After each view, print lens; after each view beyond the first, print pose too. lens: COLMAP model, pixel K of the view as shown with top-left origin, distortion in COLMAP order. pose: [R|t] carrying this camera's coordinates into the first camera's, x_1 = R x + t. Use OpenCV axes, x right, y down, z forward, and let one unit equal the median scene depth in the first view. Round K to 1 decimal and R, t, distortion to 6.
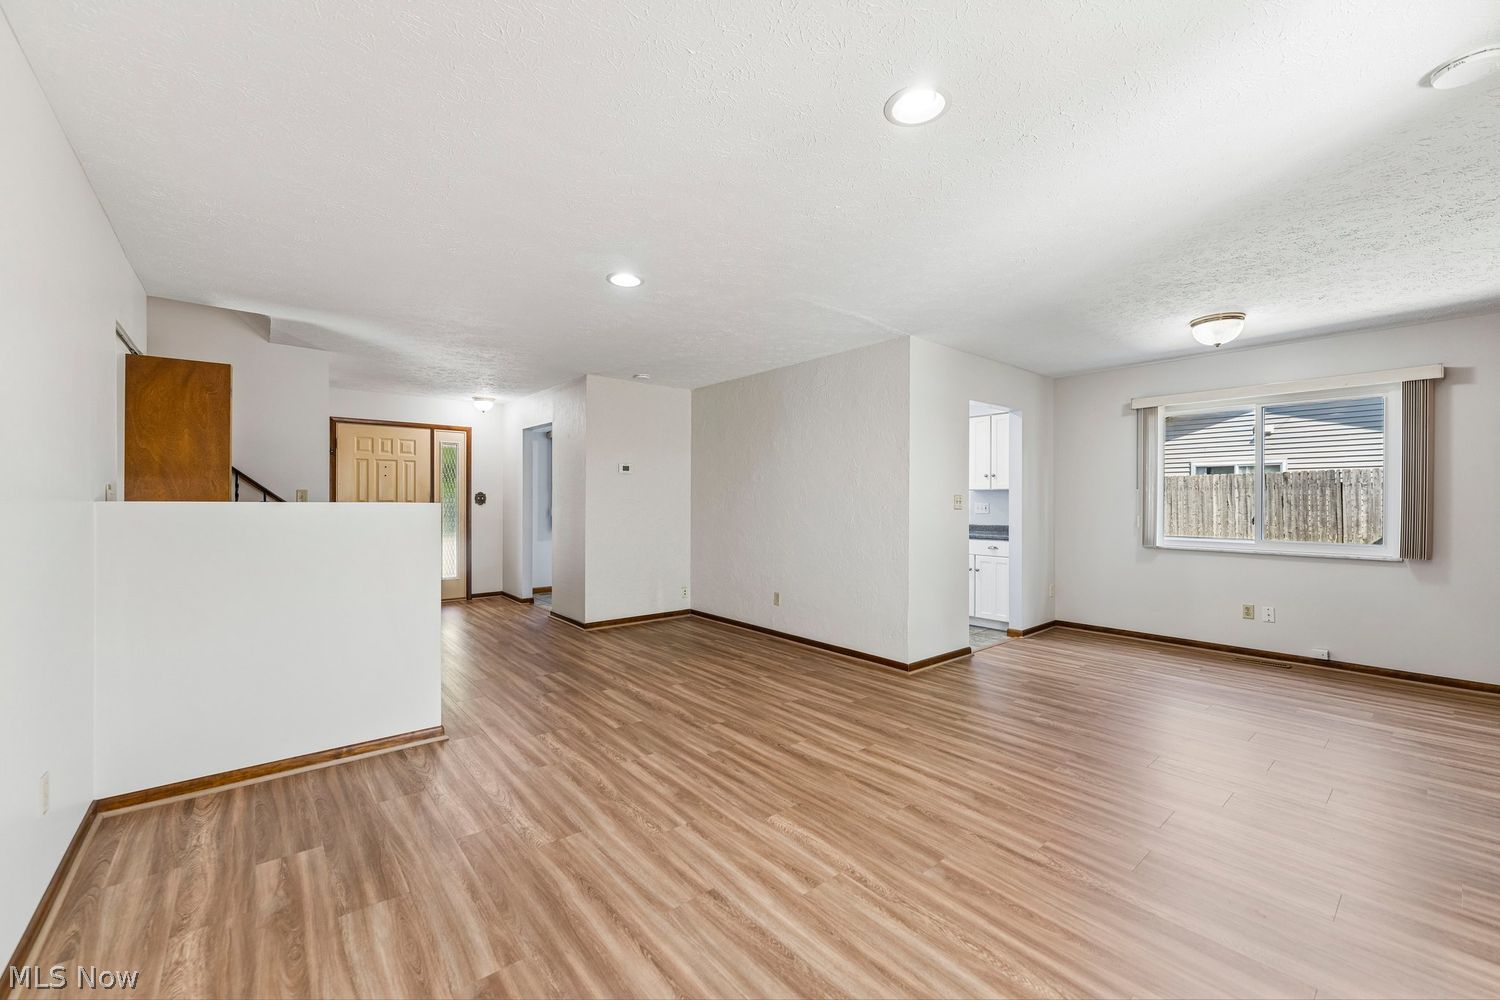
lens RADIAL K [[596.8, 0, 740.4], [0, 596.8, 500.2], [0, 0, 1]] dist [-0.002094, 0.000351]
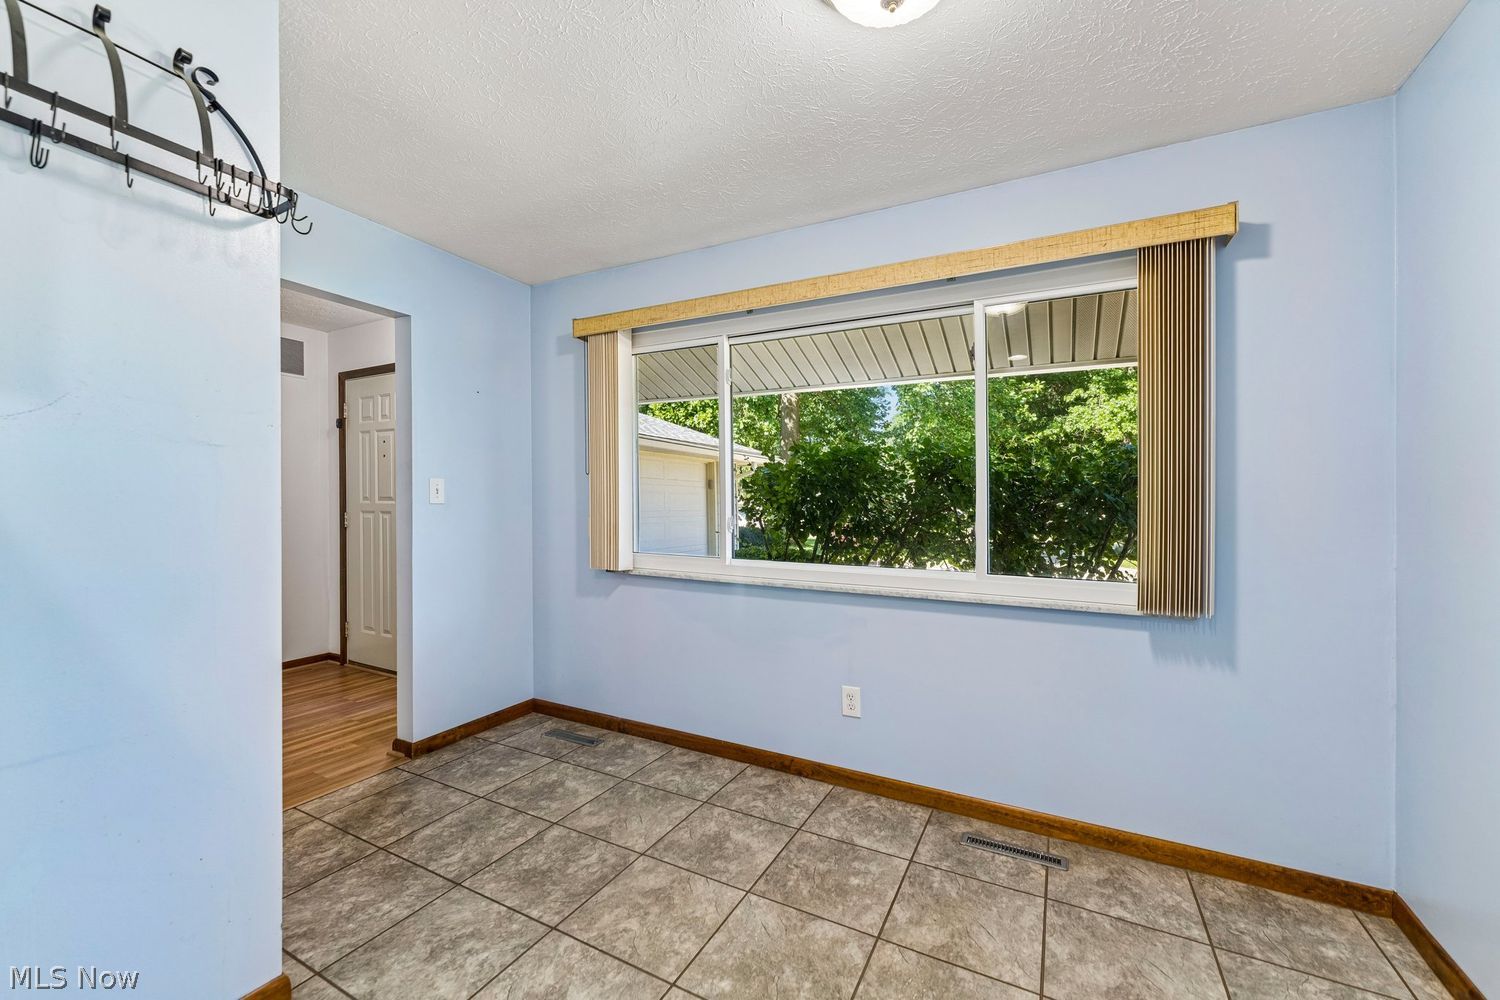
lens RADIAL K [[596.8, 0, 748.5], [0, 596.8, 488.7], [0, 0, 1]] dist [-0.002094, 0.000351]
pose [[0.386223, -0.025307, -0.922058, 0.216371], [-0.011791, 0.999406, -0.032369, 0.012977], [0.922330, 0.023374, 0.385696, 2.275747]]
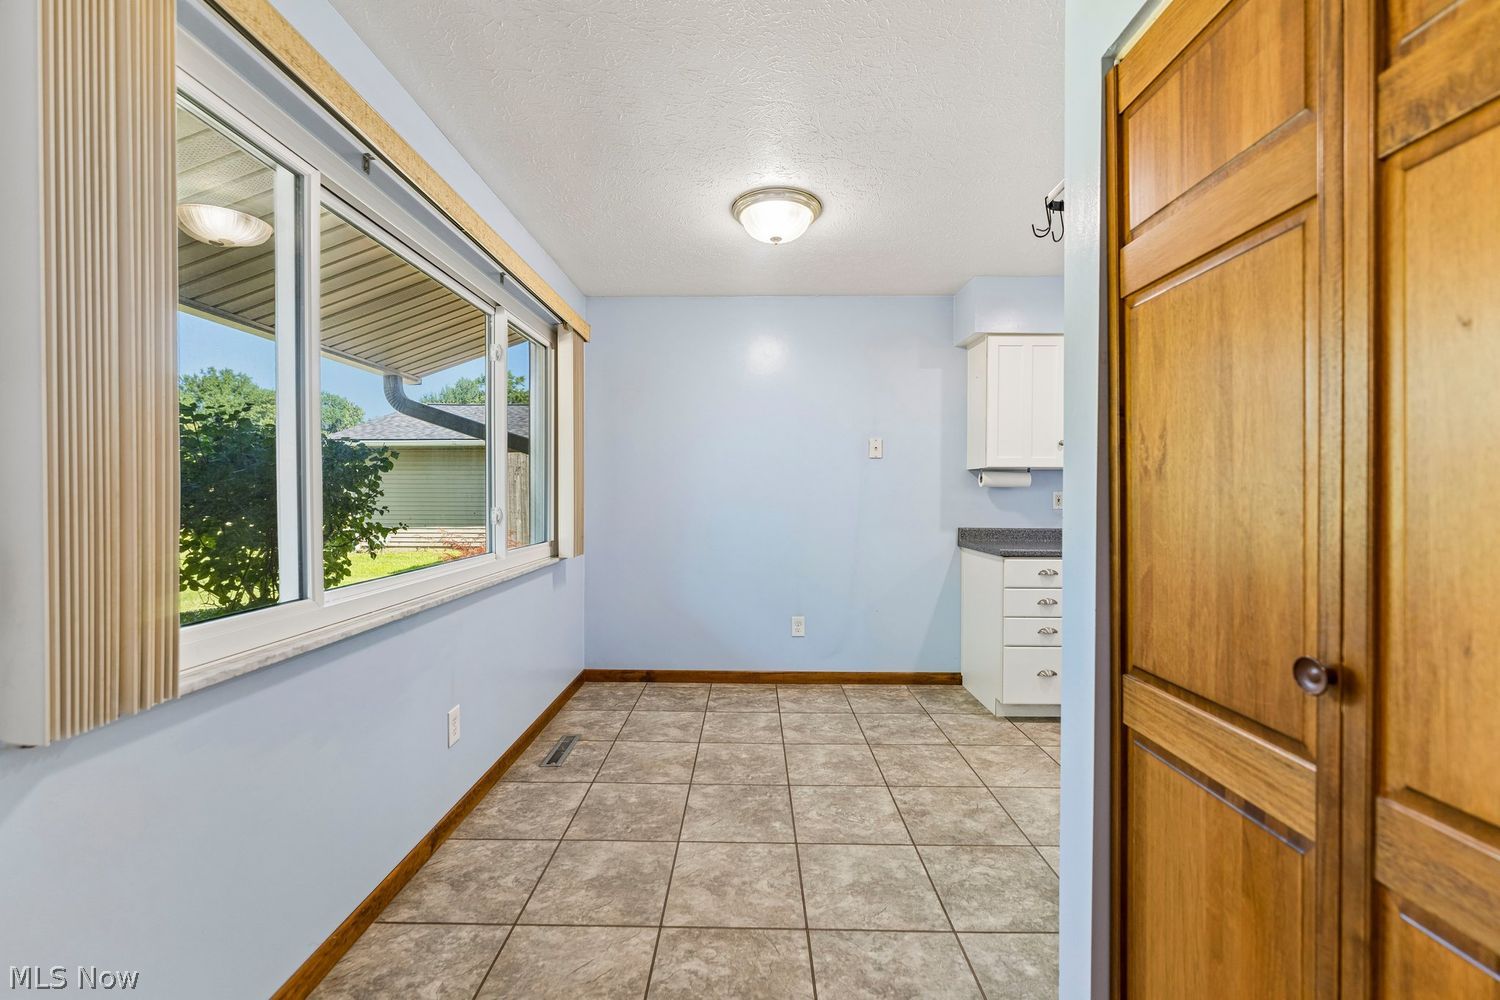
lens RADIAL K [[596.8, 0, 747.4], [0, 596.8, 496.4], [0, 0, 1]] dist [-0.002094, 0.000351]
pose [[0.645167, -0.009665, 0.763980, -0.756087], [0.005260, 0.999952, 0.008209, 0.010449], [-0.764023, -0.001278, 0.645187, 2.041117]]
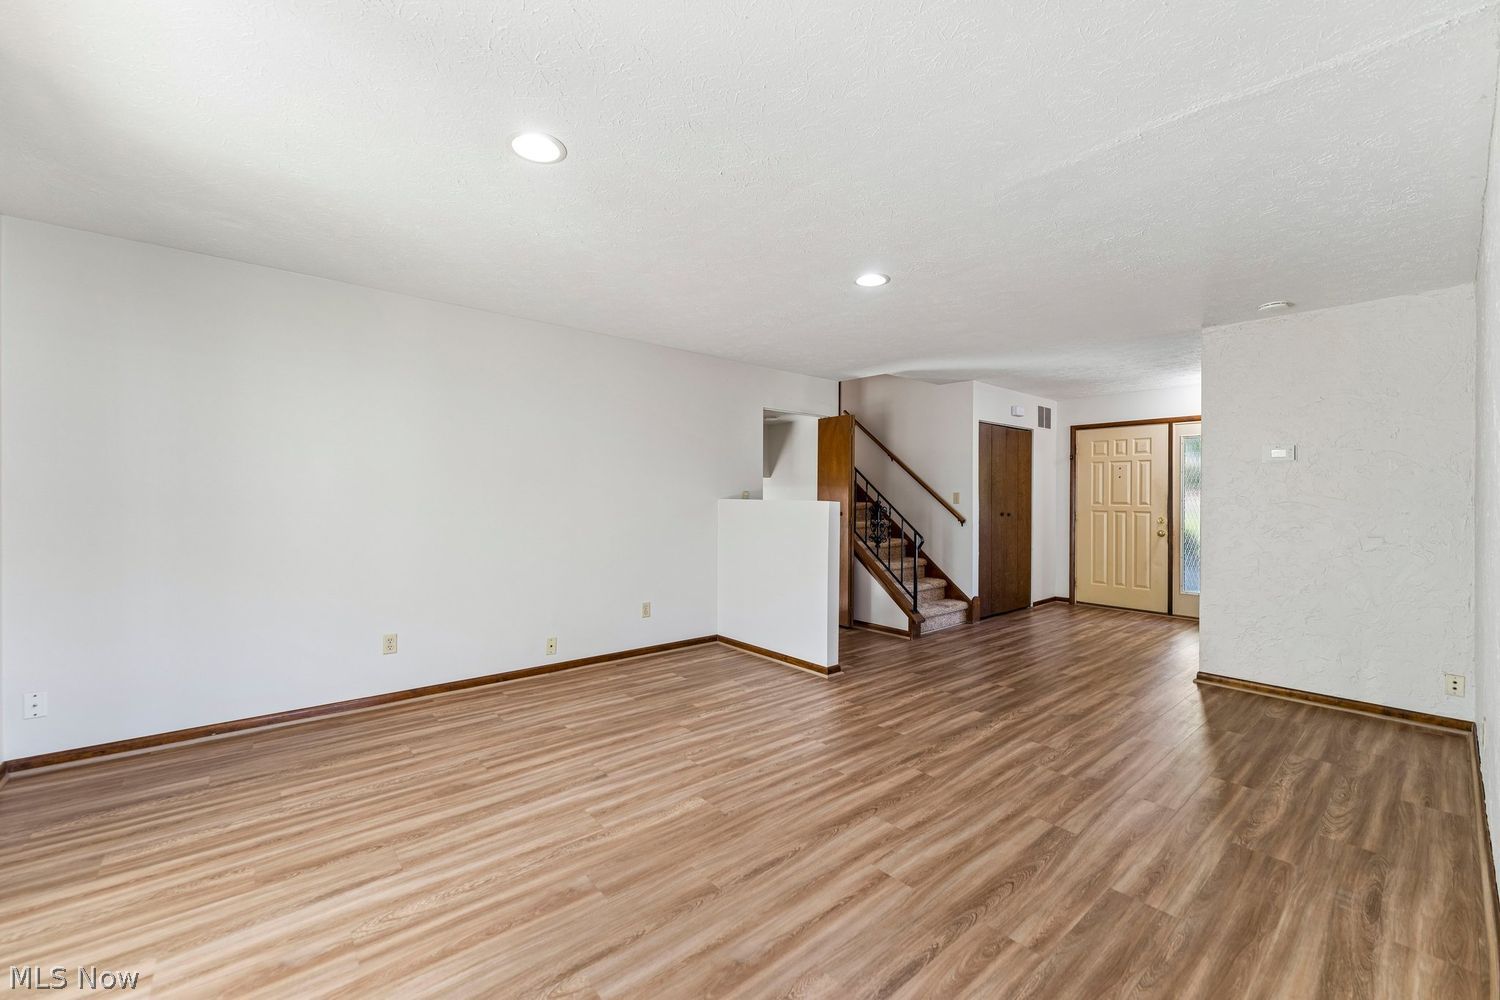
lens RADIAL K [[596.8, 0, 751.7], [0, 596.8, 497.8], [0, 0, 1]] dist [-0.002094, 0.000351]
pose [[0.017862, -0.003977, -0.999833, 0.788172], [-0.009420, 0.999947, -0.004145, 0.005220], [0.999796, 0.009492, 0.017824, 0.762763]]
